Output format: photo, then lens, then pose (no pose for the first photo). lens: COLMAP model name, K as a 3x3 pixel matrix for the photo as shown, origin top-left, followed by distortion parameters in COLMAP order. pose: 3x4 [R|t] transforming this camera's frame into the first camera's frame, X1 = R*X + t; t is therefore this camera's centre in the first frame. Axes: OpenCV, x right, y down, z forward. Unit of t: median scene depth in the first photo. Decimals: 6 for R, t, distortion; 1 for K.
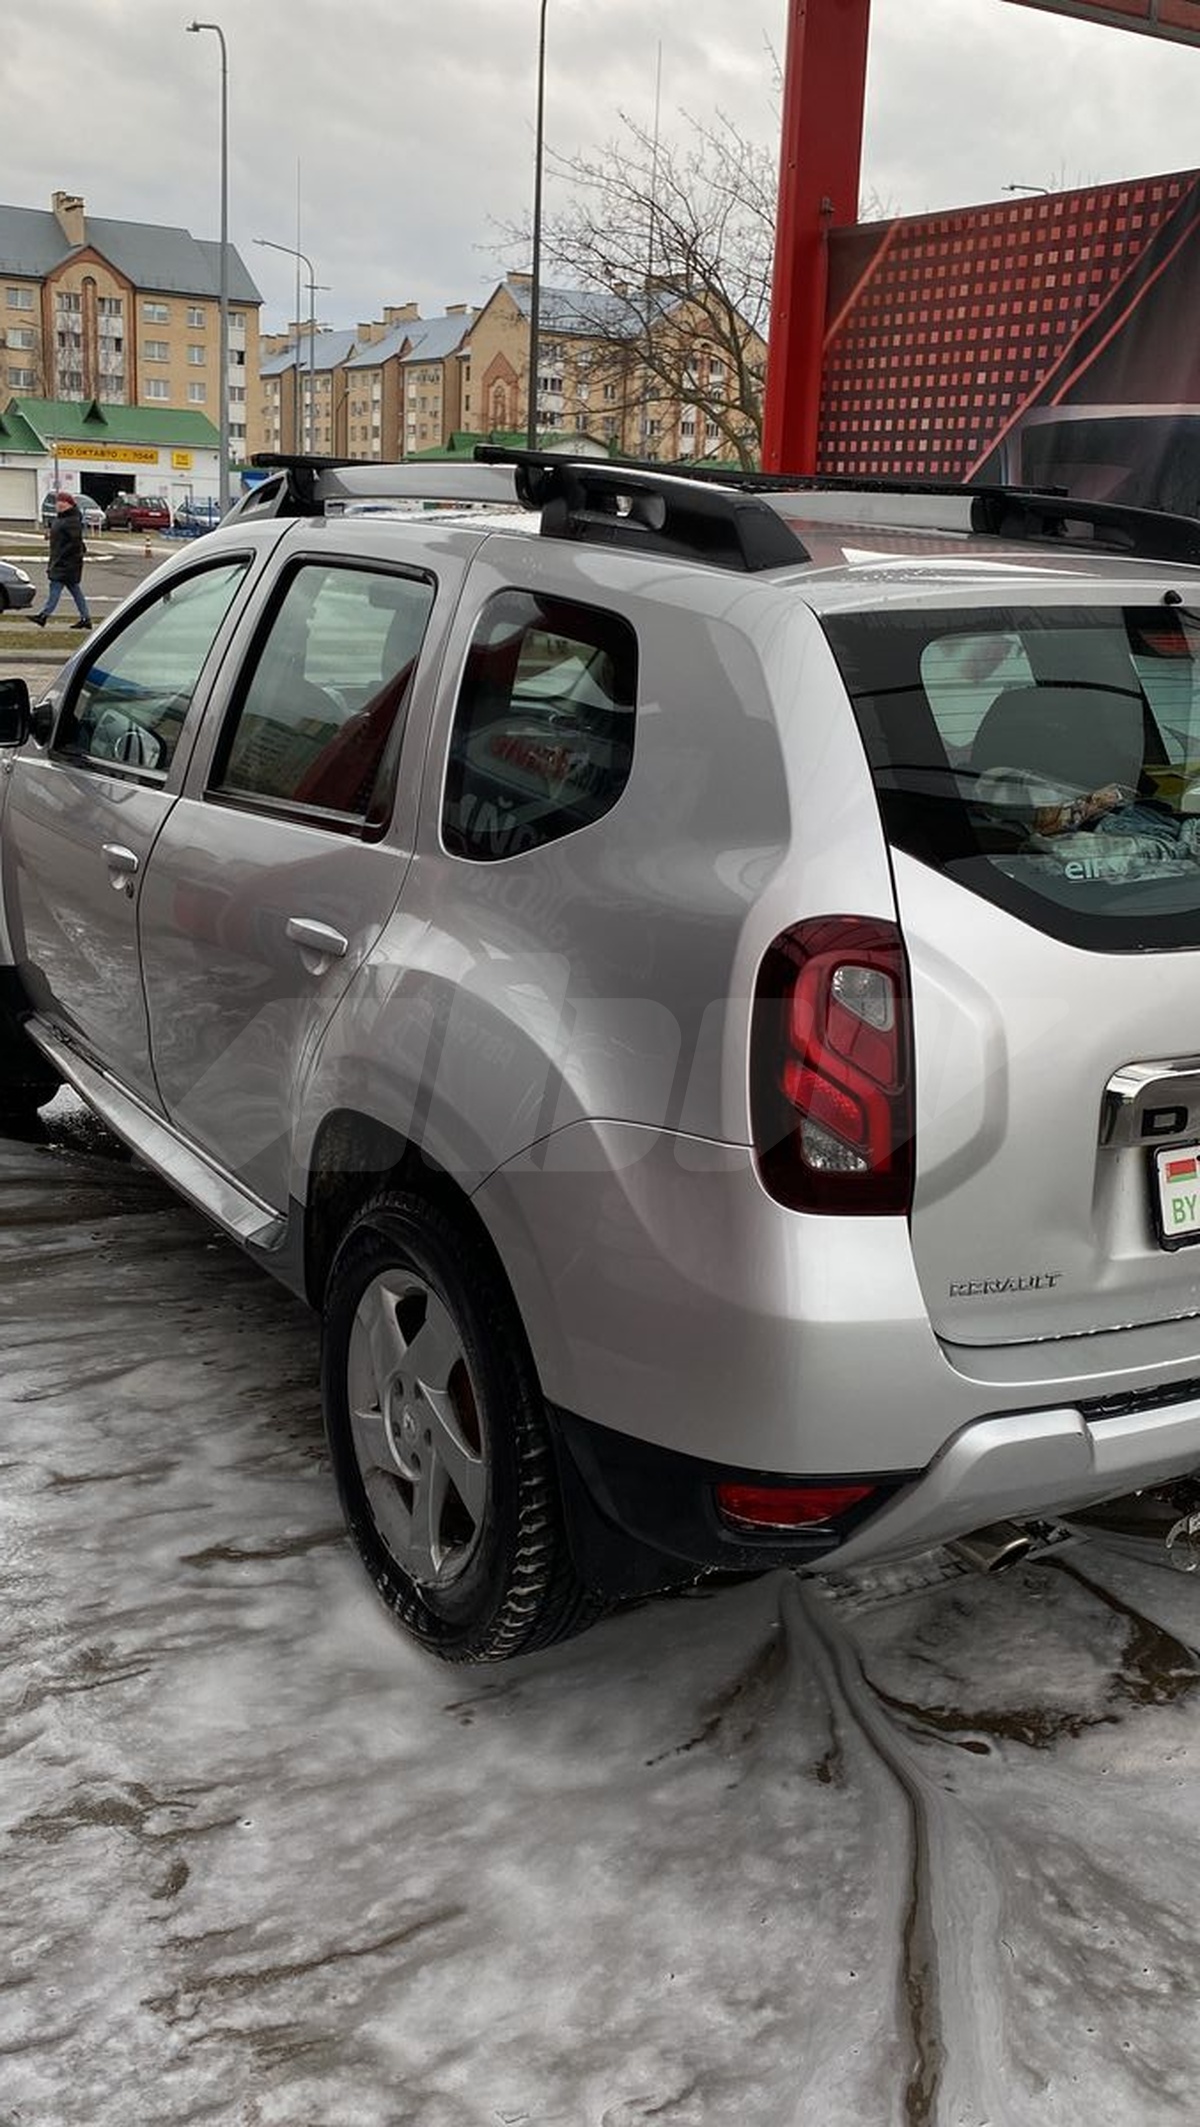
lens RADIAL K [[1979.1, 0, 566.1], [0, 1979.1, 1062.9], [0, 0, 1]] dist [0.090521, -0.153992]
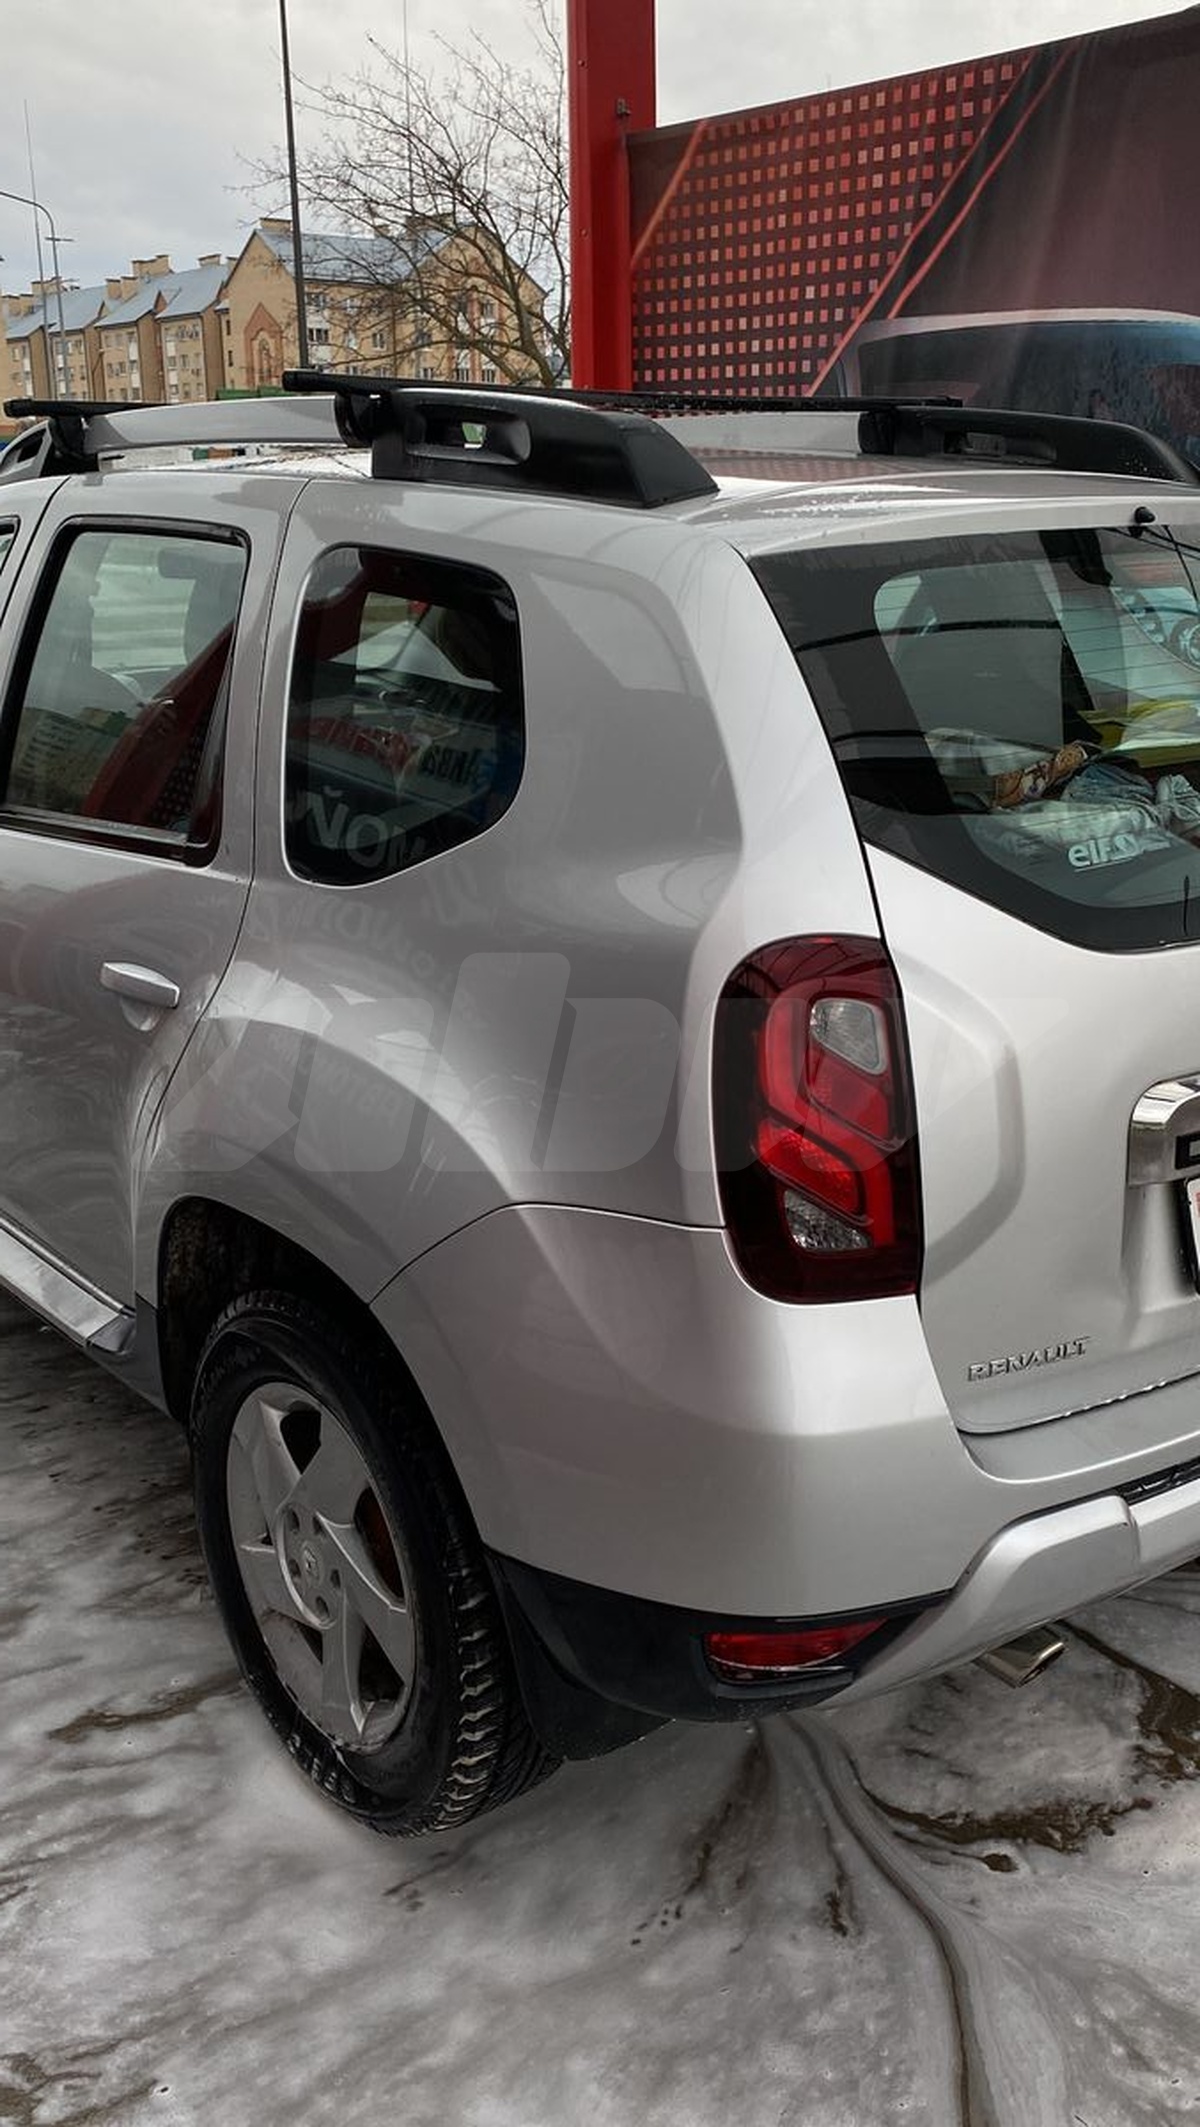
lens RADIAL K [[1900.5, 0, 603.6], [0, 1900.5, 1110.2], [0, 0, 1]] dist [-0.009543, 0.075128]
pose [[0.989596, -0.087159, 0.114467, -0.031228], [0.080600, 0.994894, 0.060736, -0.045659], [-0.119176, -0.050878, 0.991569, 0.197800]]
